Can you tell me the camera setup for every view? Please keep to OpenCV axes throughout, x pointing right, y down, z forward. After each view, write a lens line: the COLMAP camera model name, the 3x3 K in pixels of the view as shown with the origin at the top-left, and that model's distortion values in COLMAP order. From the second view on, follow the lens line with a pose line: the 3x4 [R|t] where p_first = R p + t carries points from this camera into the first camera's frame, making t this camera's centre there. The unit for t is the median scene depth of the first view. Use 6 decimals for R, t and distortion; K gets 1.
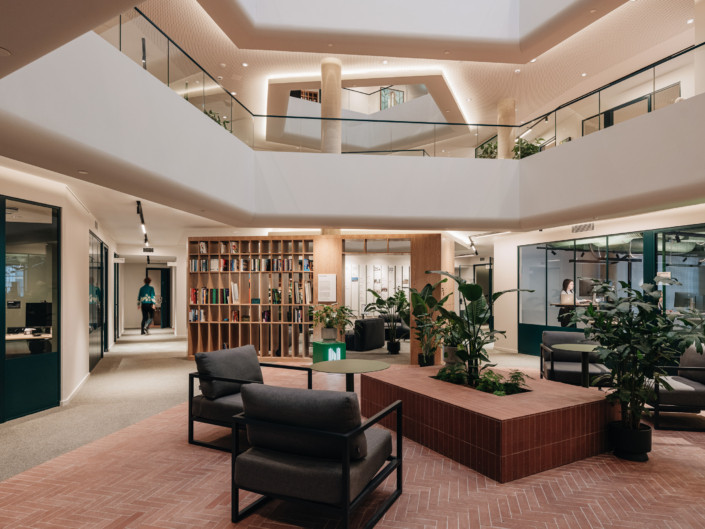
lens RADIAL K [[474.0, 0, 352.5], [0, 474.0, 264.5], [0, 0, 1]] dist [0.002270, -0.000940]
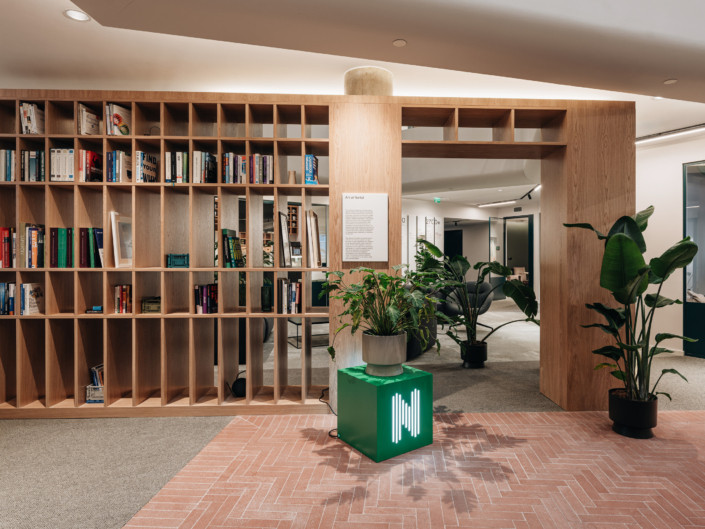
lens RADIAL K [[474.0, 0, 352.5], [0, 474.0, 264.5], [0, 0, 1]] dist [0.002270, -0.000940]
pose [[0.983284, 0.005695, 0.181992, -0.132449], [-0.010342, 0.999644, 0.024600, 0.068869], [-0.181787, -0.026070, 0.982992, 0.586000]]
